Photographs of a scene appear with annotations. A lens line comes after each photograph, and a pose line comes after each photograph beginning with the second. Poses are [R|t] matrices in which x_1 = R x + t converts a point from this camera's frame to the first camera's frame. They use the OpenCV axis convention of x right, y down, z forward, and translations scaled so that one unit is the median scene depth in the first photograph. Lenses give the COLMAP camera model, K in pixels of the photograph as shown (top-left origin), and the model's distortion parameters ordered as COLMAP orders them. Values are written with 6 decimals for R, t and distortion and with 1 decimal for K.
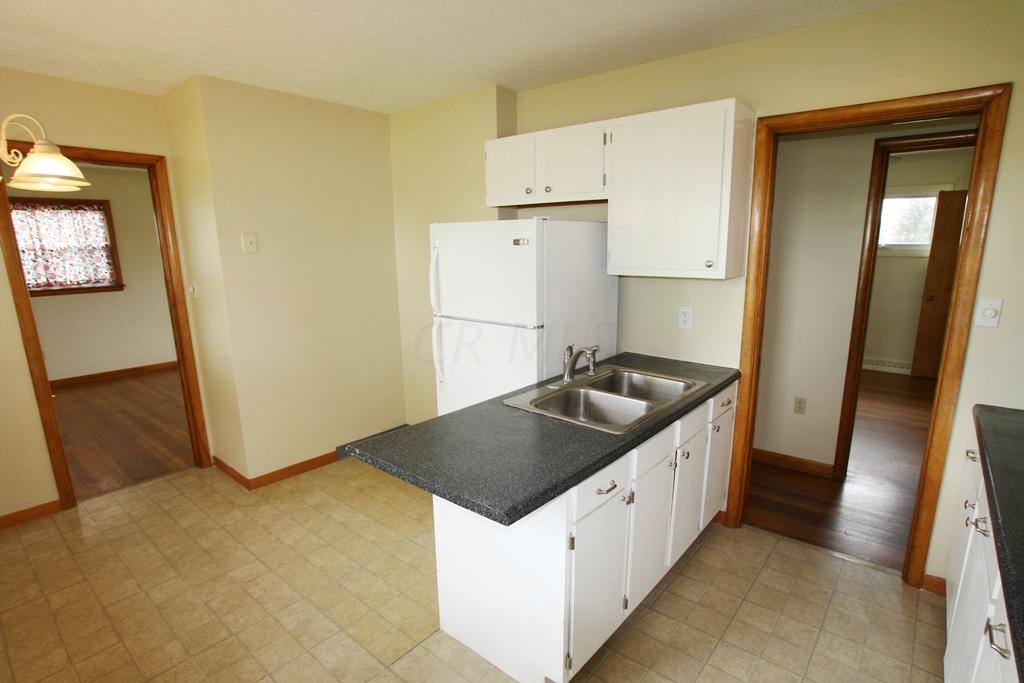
lens RADIAL K [[519.2, 0, 520.2], [0, 519.2, 361.0], [0, 0, 1]] dist [-0.082698, 0.044554]
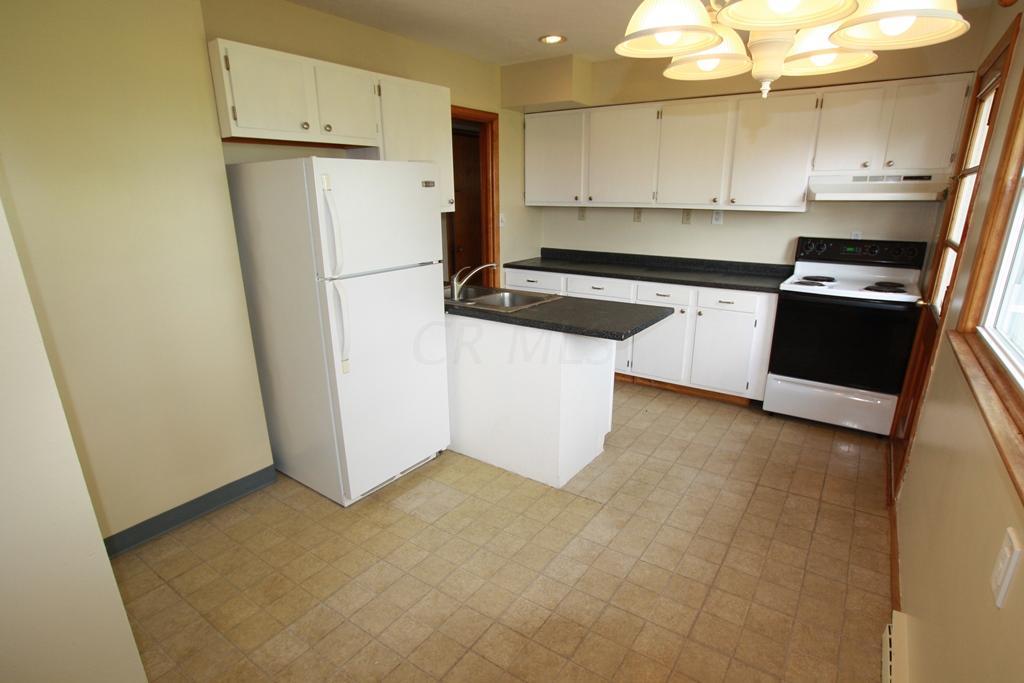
lens RADIAL K [[519.2, 0, 520.2], [0, 519.2, 361.0], [0, 0, 1]] dist [-0.082698, 0.044554]
pose [[-0.087909, -0.299311, 0.950097, -1.192172], [0.226273, 0.922857, 0.311666, -0.186283], [-0.970089, 0.242379, -0.013402, 0.953888]]
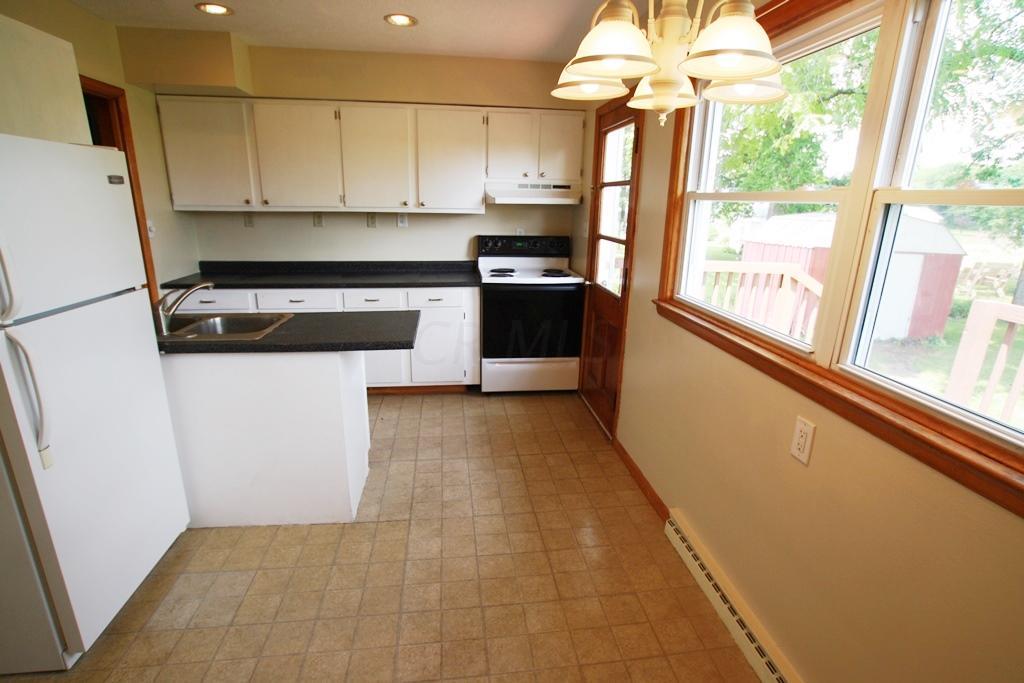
lens RADIAL K [[519.2, 0, 520.2], [0, 519.2, 361.0], [0, 0, 1]] dist [-0.082698, 0.044554]
pose [[-0.732252, -0.211165, 0.647469, -1.029616], [0.134216, 0.887324, 0.441182, -0.247803], [-0.667678, 0.409957, -0.621403, 1.218740]]
